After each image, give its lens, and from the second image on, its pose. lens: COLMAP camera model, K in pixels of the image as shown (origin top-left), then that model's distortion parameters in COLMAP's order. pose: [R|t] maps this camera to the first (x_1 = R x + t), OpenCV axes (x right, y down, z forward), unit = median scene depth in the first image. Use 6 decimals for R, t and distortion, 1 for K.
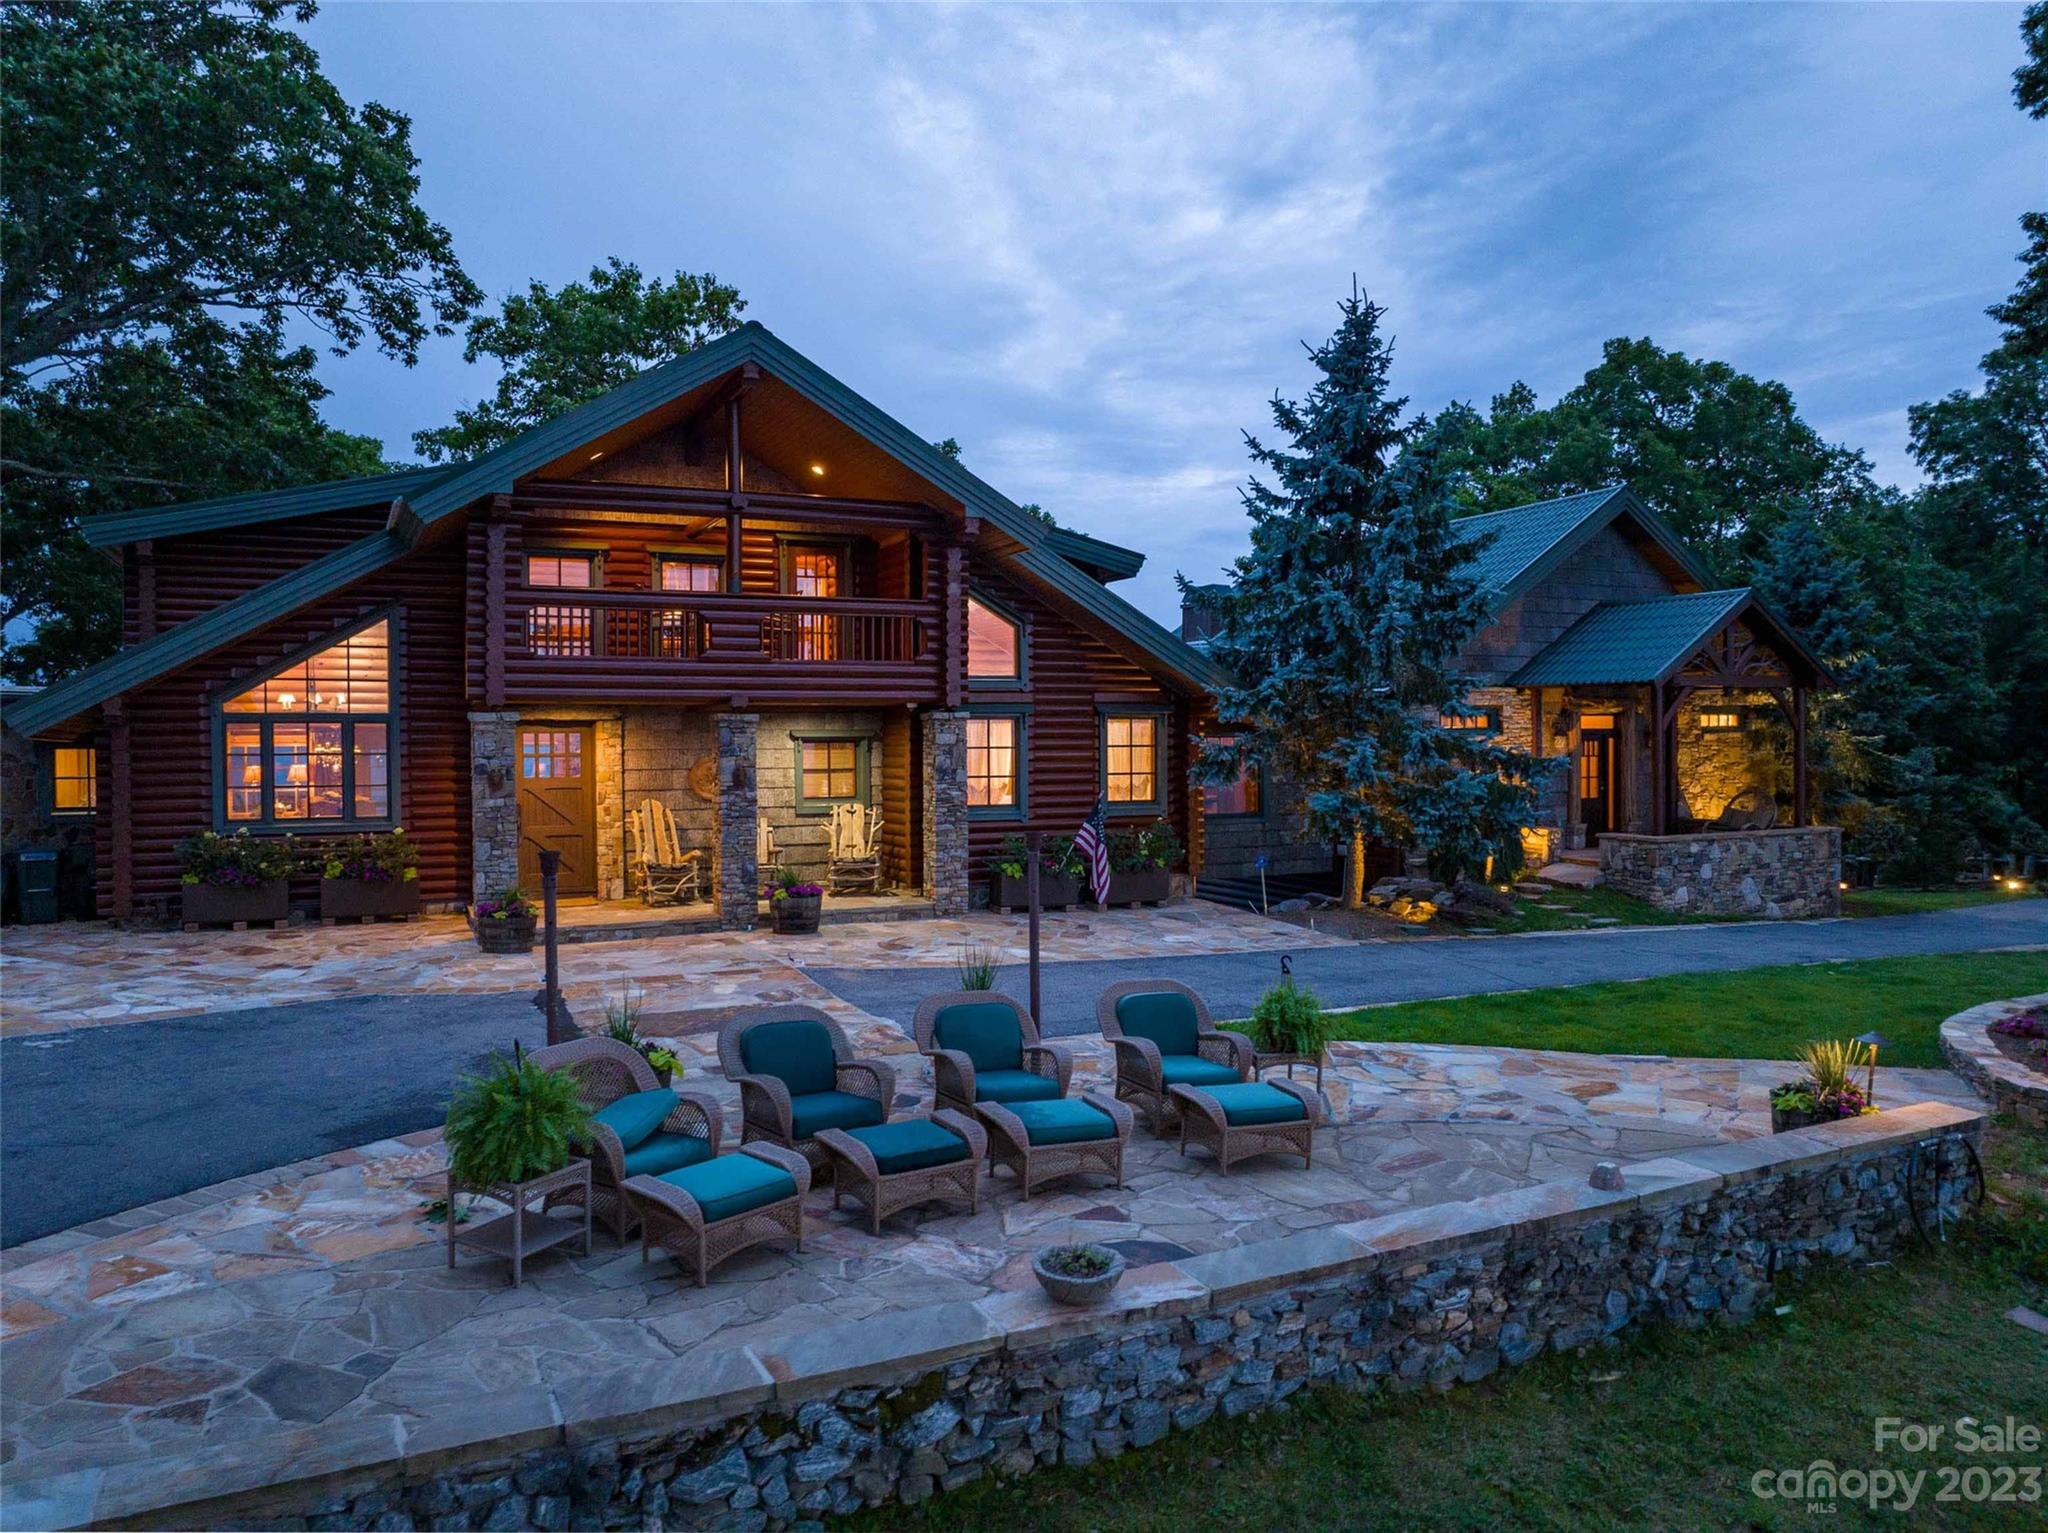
lens RADIAL K [[1420.2, 0, 1018.4], [0, 1420.2, 766.0], [0, 0, 1]] dist [-0.038715, -0.001647]
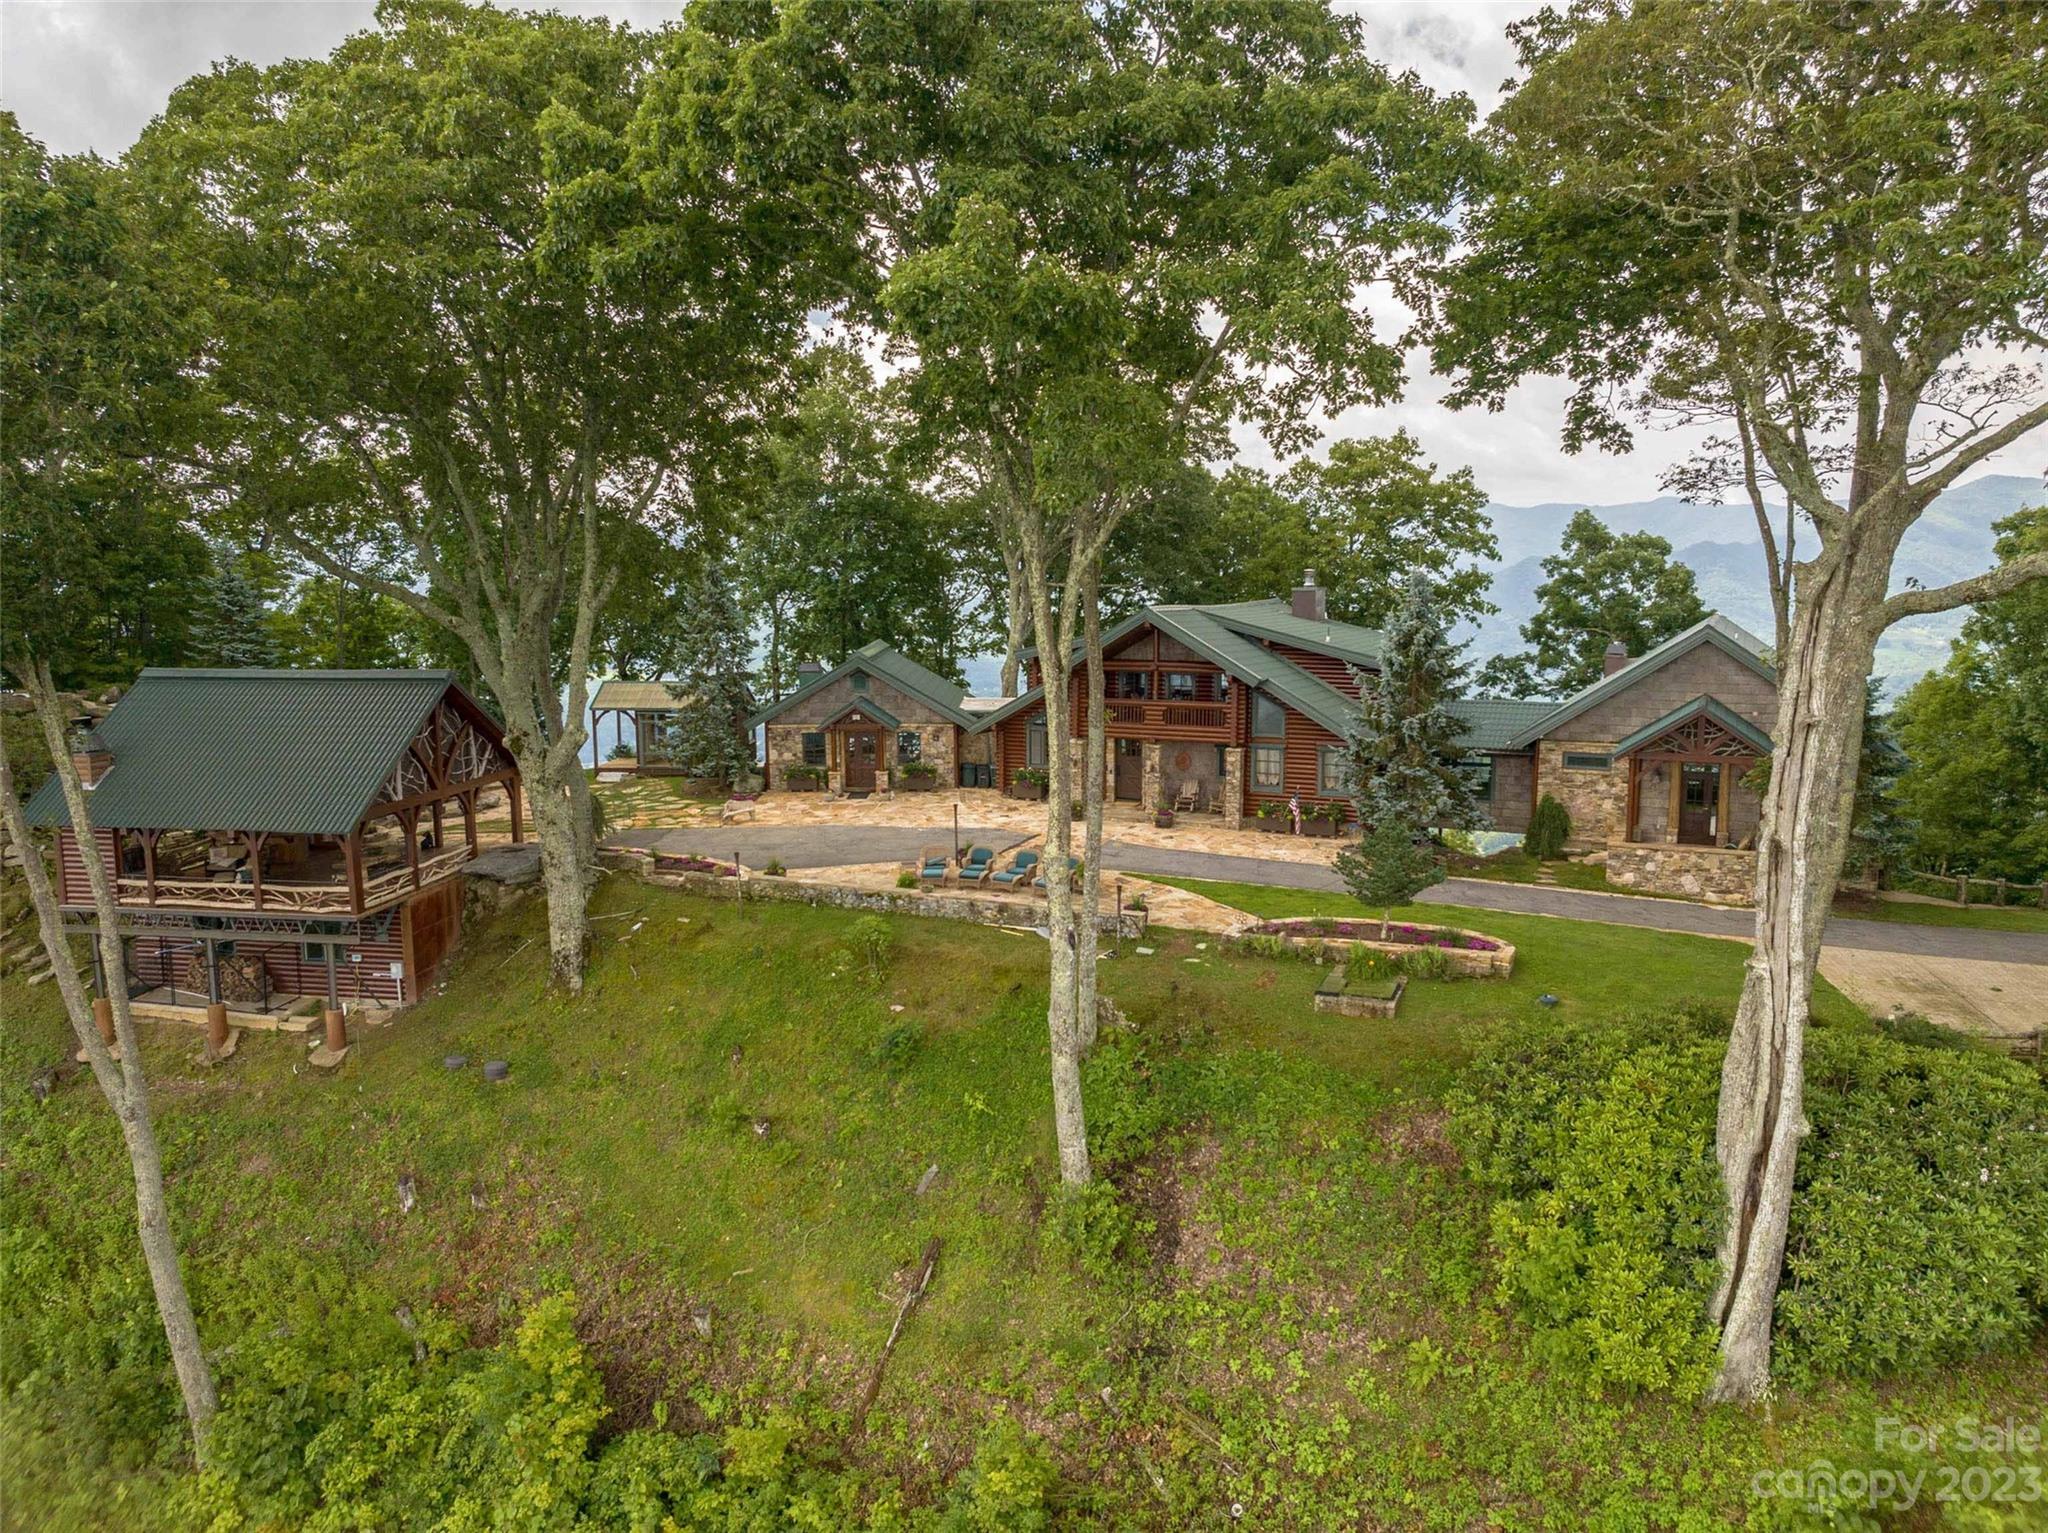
lens RADIAL K [[1433.7, 0, 1084.3], [0, 1433.7, 765.3], [0, 0, 1]] dist [-0.038457, 0.000288]
pose [[0.654553, 0.110422, -0.747909, 1.677402], [-0.018470, 0.991317, 0.130193, -0.334036], [0.755790, -0.071404, 0.650909, -0.838174]]
